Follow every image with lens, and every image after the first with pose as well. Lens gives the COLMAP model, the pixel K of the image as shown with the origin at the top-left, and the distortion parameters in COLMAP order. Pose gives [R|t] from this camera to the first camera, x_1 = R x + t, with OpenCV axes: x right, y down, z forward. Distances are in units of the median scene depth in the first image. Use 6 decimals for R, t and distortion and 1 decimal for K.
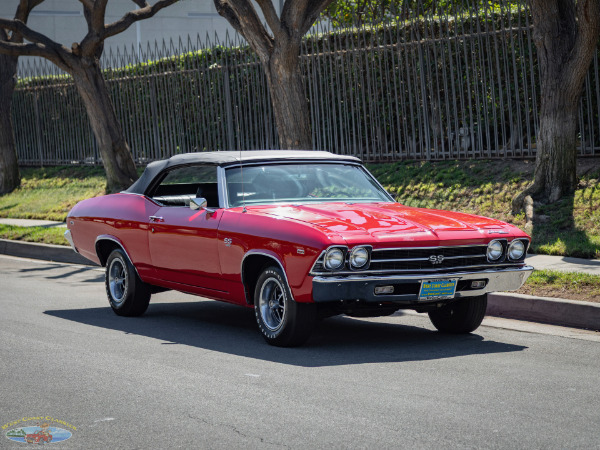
lens RADIAL K [[1521.5, 0, 300.9], [0, 1521.5, 225.8], [0, 0, 1]] dist [-0.034654, 0.151802]
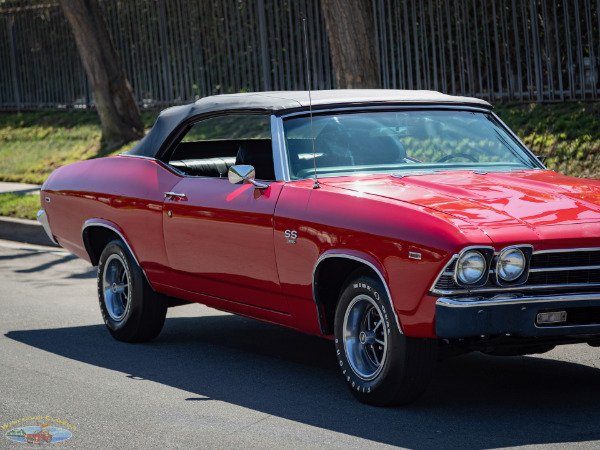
lens RADIAL K [[1804.0, 0, 301.3], [0, 1804.0, 225.4], [0, 0, 1]] dist [-0.008023, -0.789013]
pose [[0.999826, -0.003399, -0.018316, -0.025749], [0.003868, 0.999664, 0.025646, -0.010972], [0.018222, -0.025713, 0.999503, 0.219484]]
